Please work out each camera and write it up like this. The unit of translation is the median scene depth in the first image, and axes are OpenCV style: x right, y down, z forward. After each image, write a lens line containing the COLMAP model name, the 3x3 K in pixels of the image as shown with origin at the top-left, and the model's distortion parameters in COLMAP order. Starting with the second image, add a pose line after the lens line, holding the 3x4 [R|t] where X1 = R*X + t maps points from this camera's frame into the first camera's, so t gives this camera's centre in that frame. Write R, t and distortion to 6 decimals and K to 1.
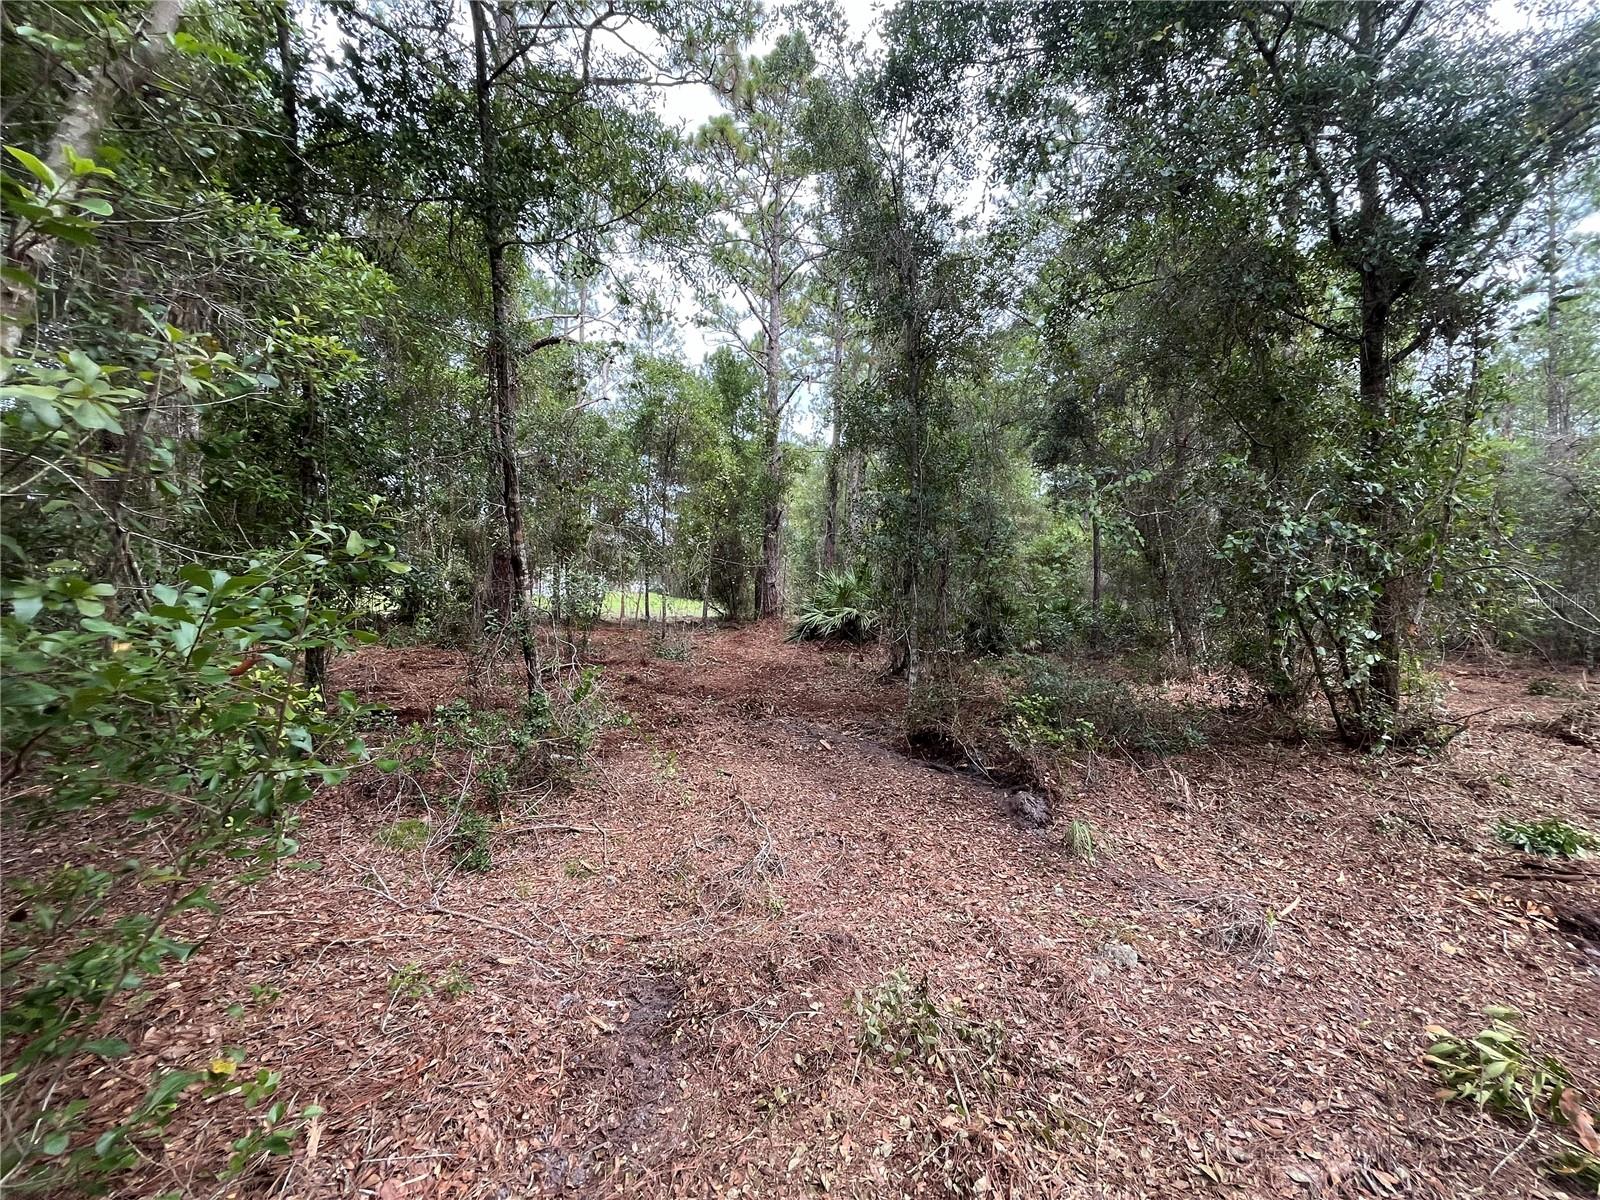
lens RADIAL K [[642.3, 0, 799.1], [0, 642.3, 599.1], [0, 0, 1]] dist [0.000000, -0.000136]
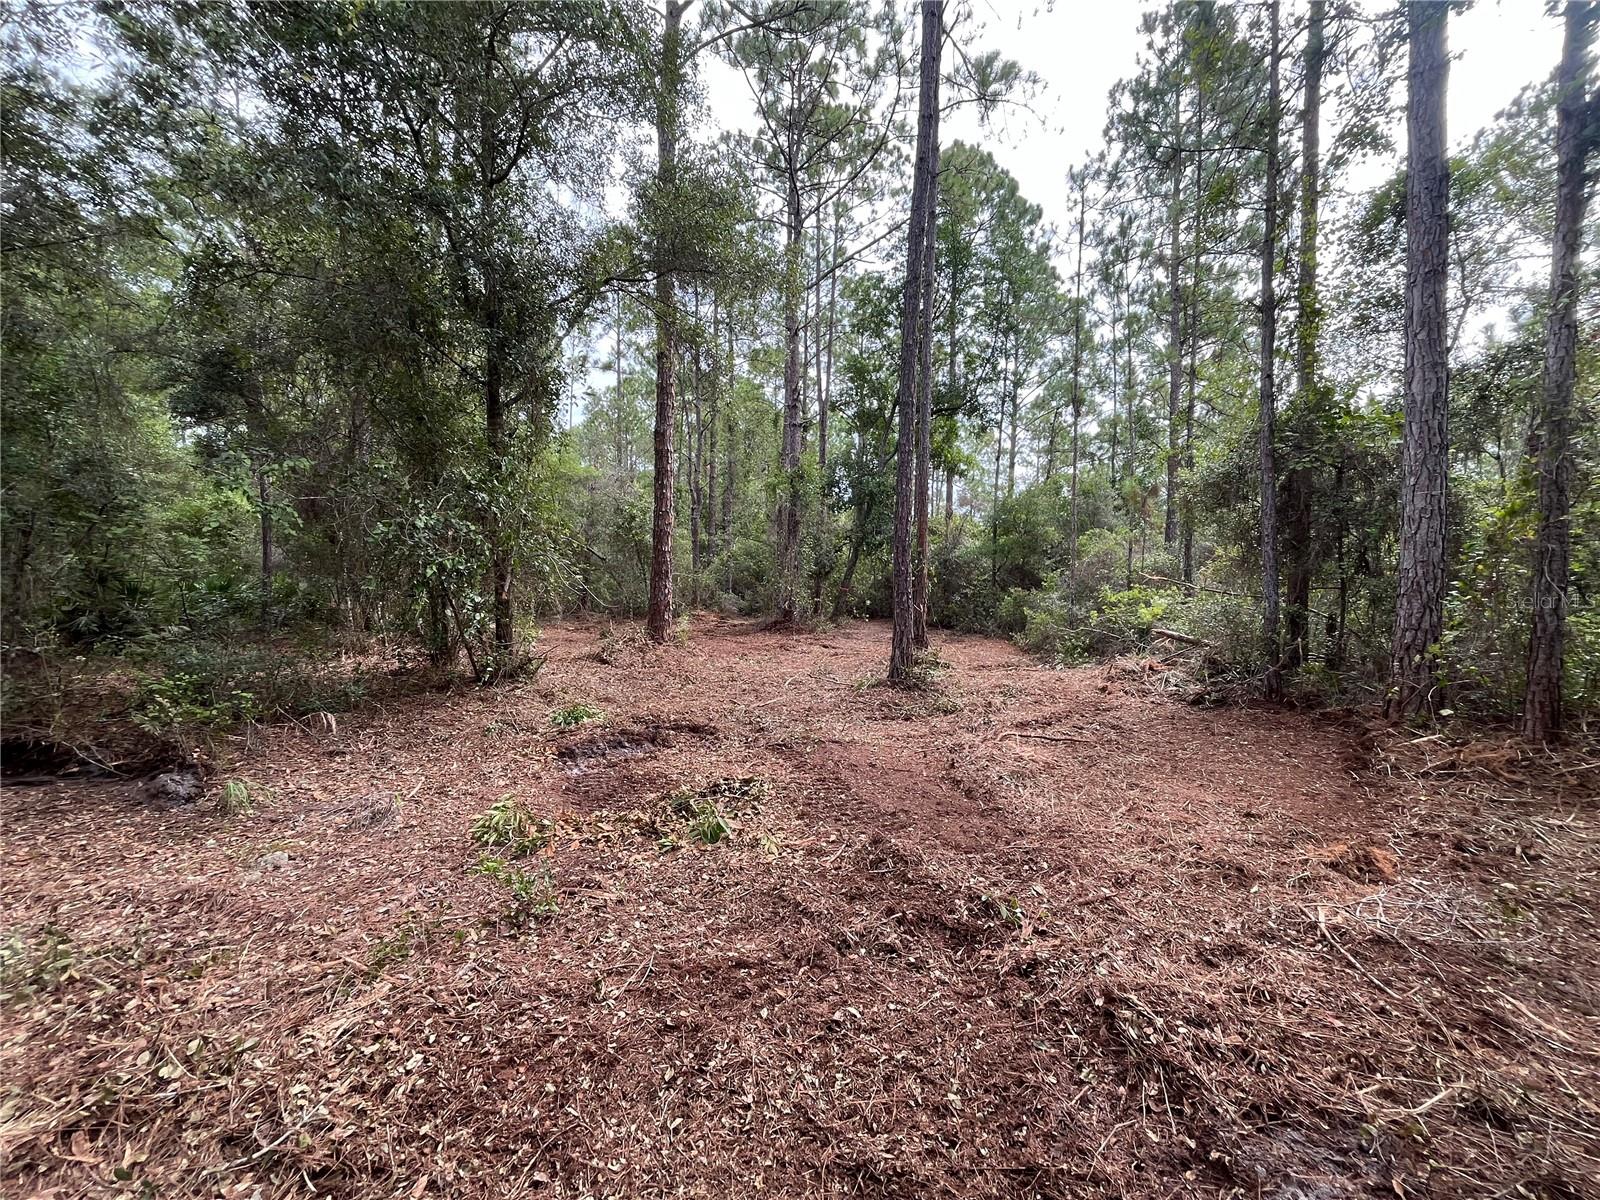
lens RADIAL K [[643.8, 0, 798.7], [0, 643.8, 593.9], [0, 0, 1]] dist [-0.001911, -0.001175]
pose [[0.436507, -0.022998, 0.899407, -0.086122], [0.000766, 0.999682, 0.025191, 0.005737], [-0.899701, -0.010307, 0.436386, -0.244388]]
